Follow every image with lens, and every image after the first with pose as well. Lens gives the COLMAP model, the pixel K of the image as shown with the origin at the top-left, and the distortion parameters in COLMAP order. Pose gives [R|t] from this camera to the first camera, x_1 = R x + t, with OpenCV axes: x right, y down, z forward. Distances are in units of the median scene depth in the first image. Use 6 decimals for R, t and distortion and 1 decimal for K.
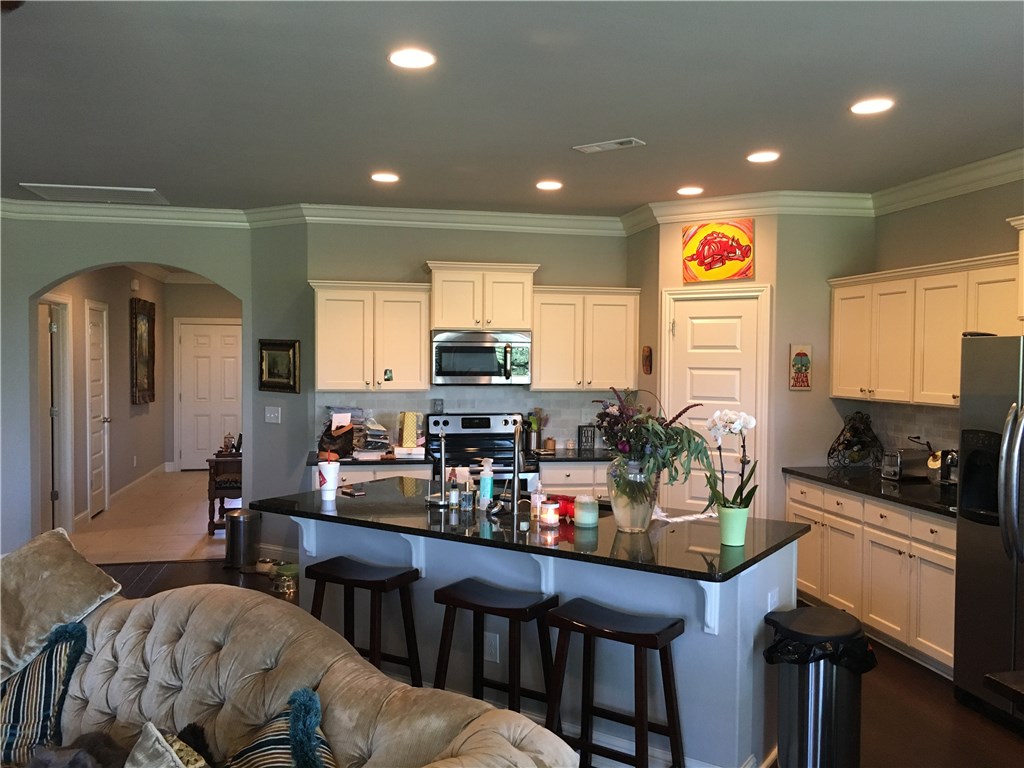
lens RADIAL K [[859.2, 0, 508.3], [0, 859.2, 384.5], [0, 0, 1]] dist [0.043956, -0.014974]
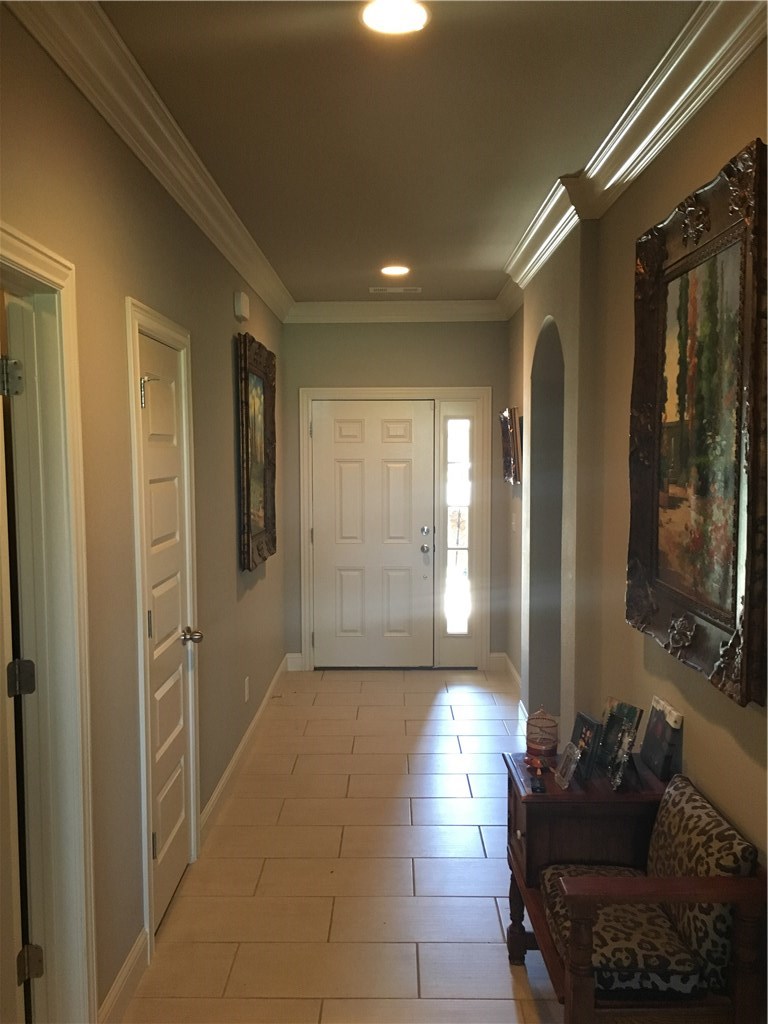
lens RADIAL K [[859.2, 0, 383.7], [0, 859.2, 512.6], [0, 0, 1]] dist [0.043956, -0.014974]
pose [[0.978966, 0.001108, -0.204021, -0.261025], [0.006889, 0.999235, 0.038486, -0.023620], [0.203908, -0.039082, 0.978210, 0.558206]]
